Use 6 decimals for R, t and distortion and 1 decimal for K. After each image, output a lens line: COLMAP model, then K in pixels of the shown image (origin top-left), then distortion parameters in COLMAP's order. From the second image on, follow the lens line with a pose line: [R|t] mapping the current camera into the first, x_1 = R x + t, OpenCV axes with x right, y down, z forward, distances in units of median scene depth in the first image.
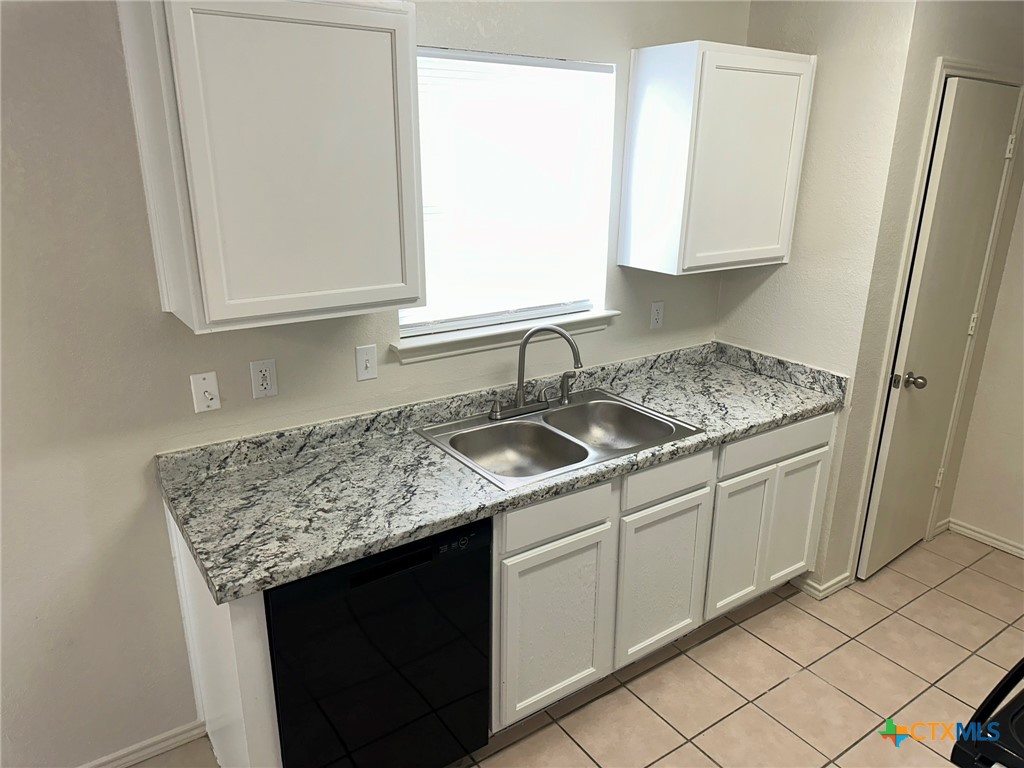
lens RADIAL K [[713.2, 0, 512.0], [0, 713.2, 384.0], [0, 0, 1]] dist [0.137374, -0.216350]
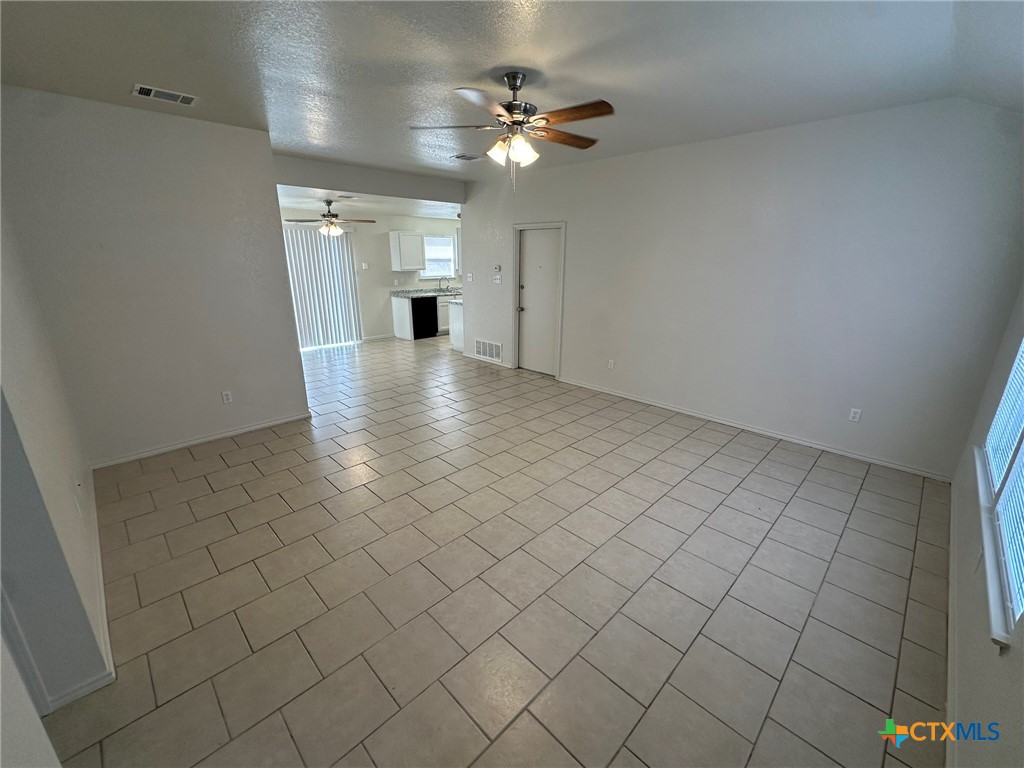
lens RADIAL K [[413.5, 0, 512.0], [0, 413.5, 384.0], [0, 0, 1]] dist [0.000527, 0.000041]
pose [[0.984831, -0.054603, 0.164699, -0.008381], [0.056803, 0.998348, -0.008677, 0.931467], [-0.163953, 0.017901, 0.986306, -2.704786]]
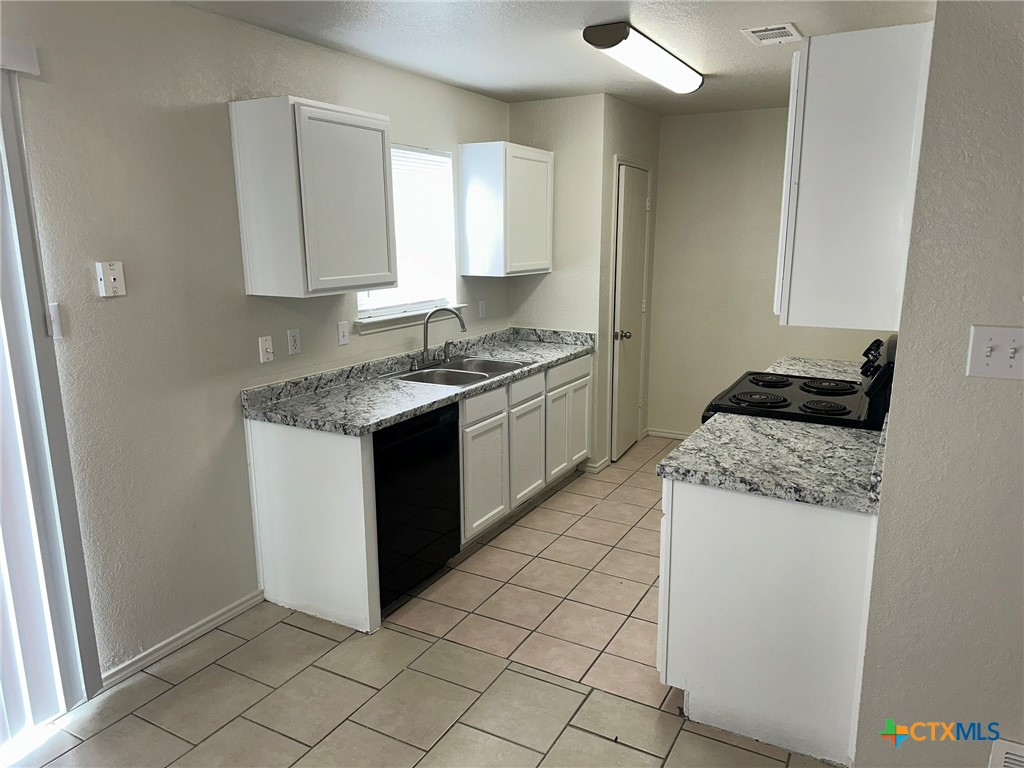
lens RADIAL K [[713.2, 0, 512.0], [0, 713.2, 384.0], [0, 0, 1]] dist [0.137374, -0.216350]
pose [[0.897019, -0.106092, 0.429071, -0.502179], [0.150394, 0.986103, -0.070592, 0.219373], [-0.415619, 0.127852, 0.900508, -0.477448]]
